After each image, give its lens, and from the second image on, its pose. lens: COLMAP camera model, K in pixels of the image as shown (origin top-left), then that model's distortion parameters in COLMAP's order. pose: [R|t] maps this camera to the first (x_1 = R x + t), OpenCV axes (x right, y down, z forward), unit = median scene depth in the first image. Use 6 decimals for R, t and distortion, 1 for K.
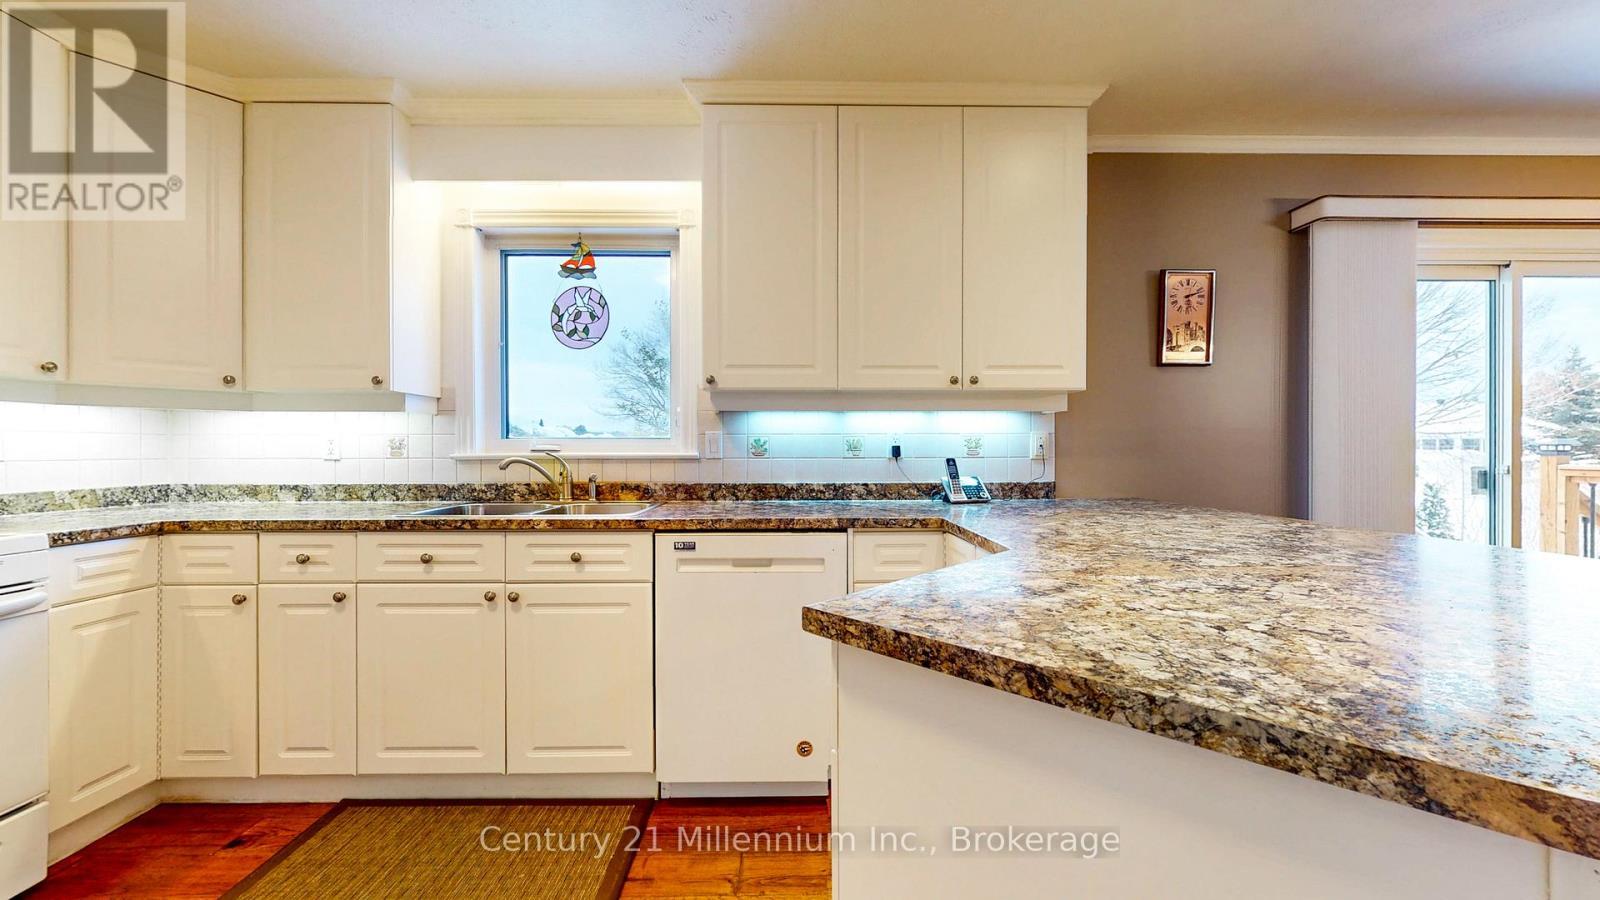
lens RADIAL K [[591.7, 0, 797.1], [0, 591.7, 449.4], [0, 0, 1]] dist [-0.000563, 0.000209]
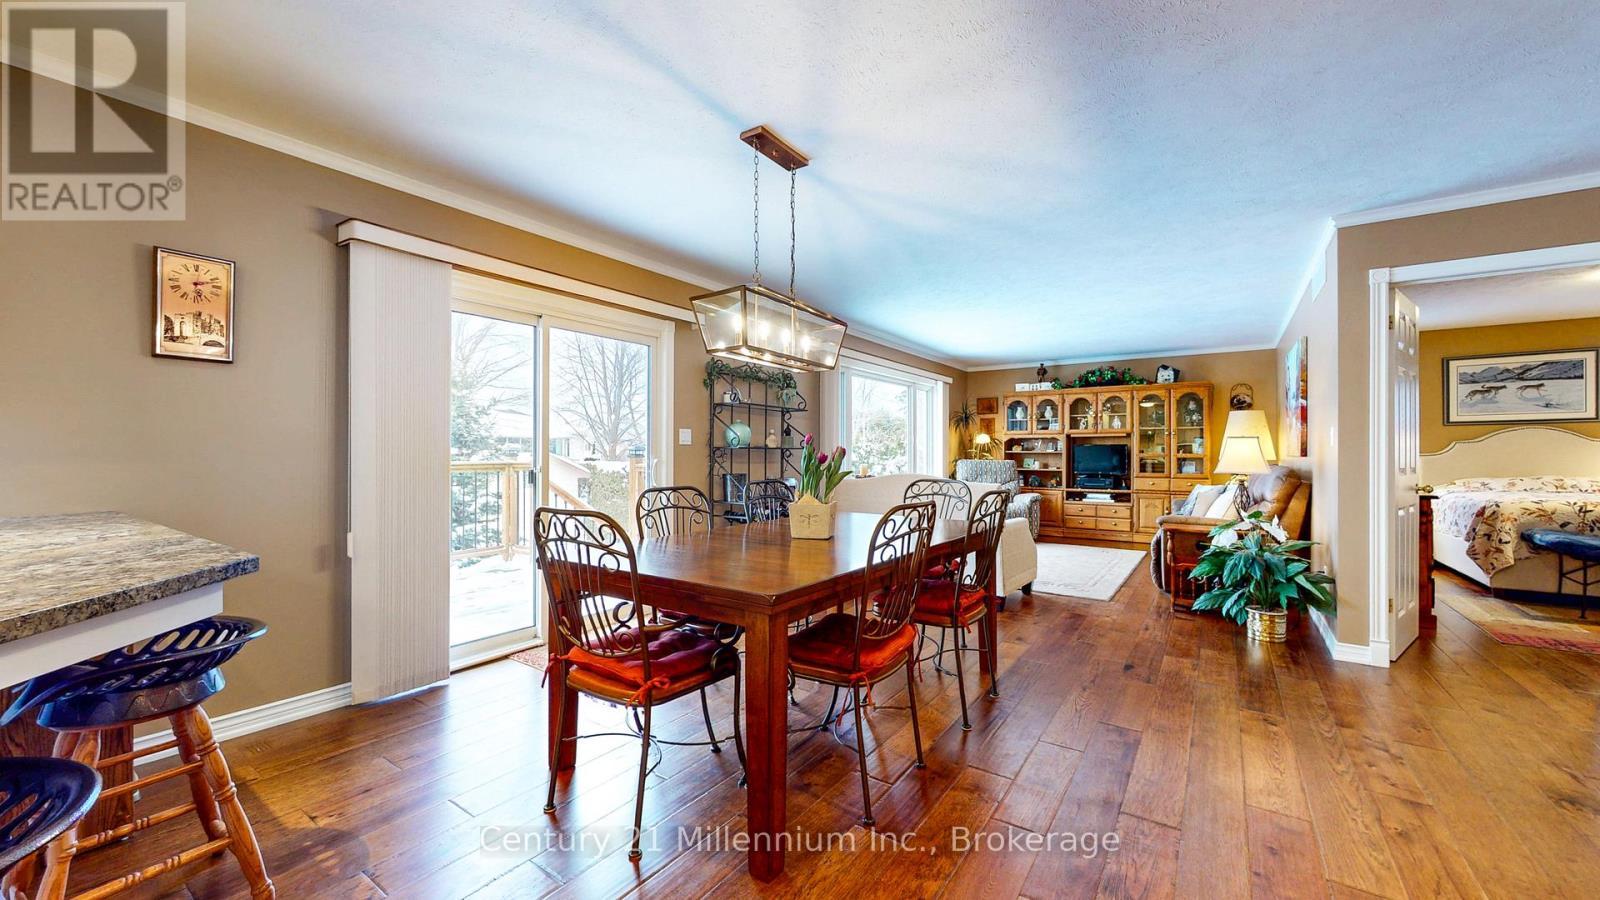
lens RADIAL K [[591.7, 0, 809.8], [0, 591.7, 453.2], [0, 0, 1]] dist [-0.000563, 0.000209]
pose [[0.590071, -0.000045, 0.807351, 0.482034], [0.002348, 0.999996, -0.001661, 0.004469], [-0.807348, 0.002876, 0.590069, -0.290943]]
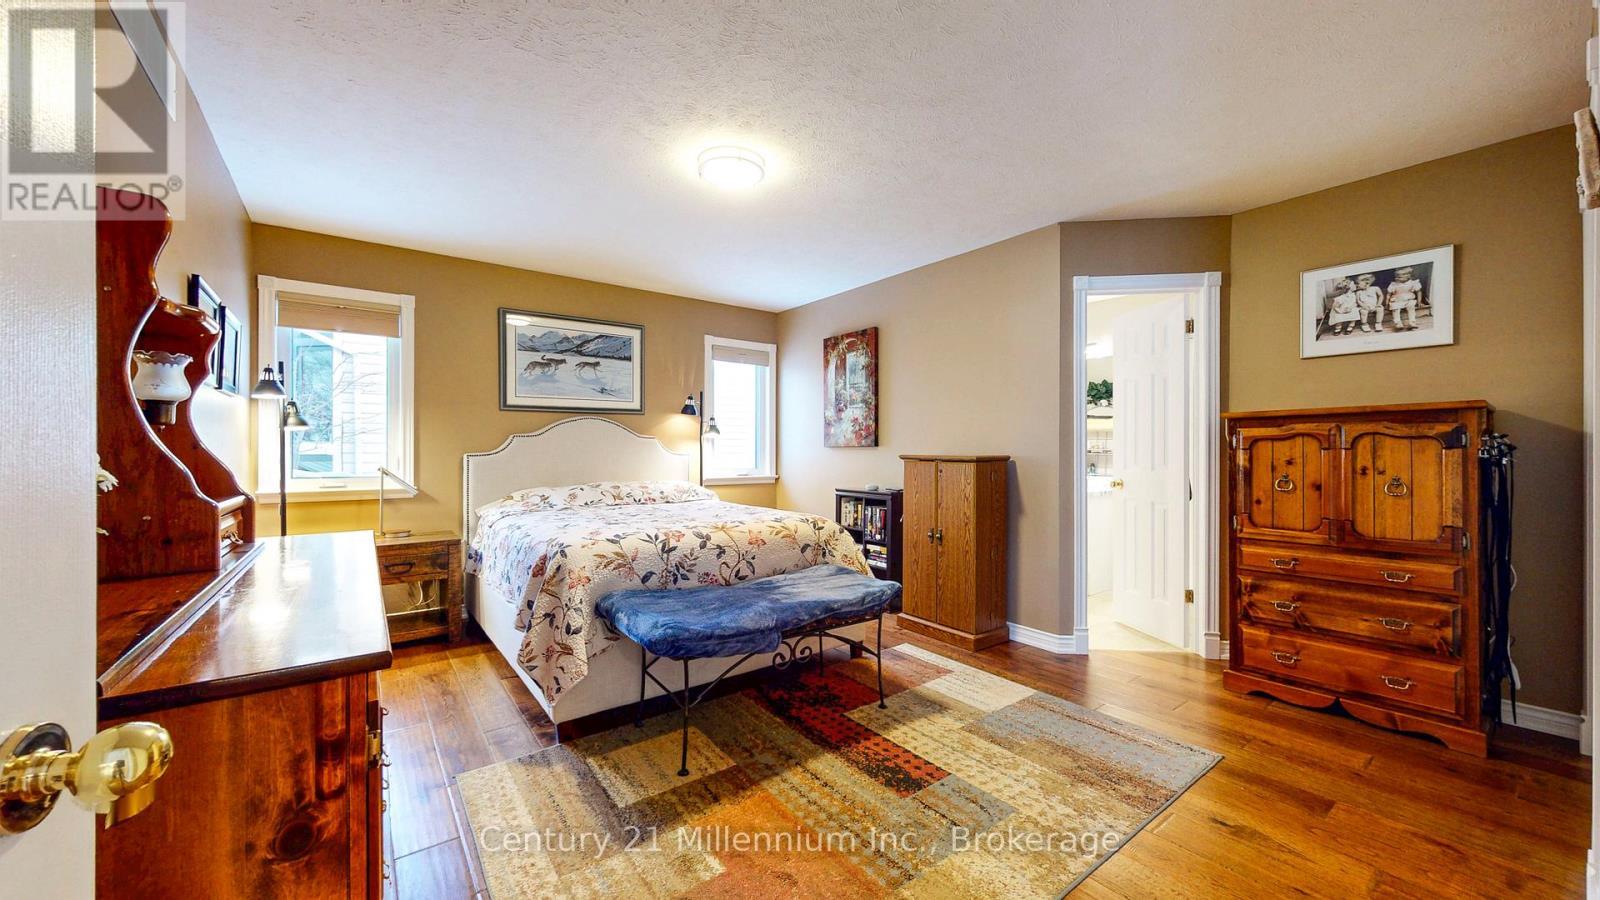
lens RADIAL K [[591.7, 0, 804.1], [0, 591.7, 452.2], [0, 0, 1]] dist [-0.000563, 0.000209]
pose [[-0.593410, 0.000268, 0.804900, 1.124819], [0.001703, 0.999998, 0.000923, 0.005757], [-0.804899, 0.001918, -0.593409, -0.433532]]
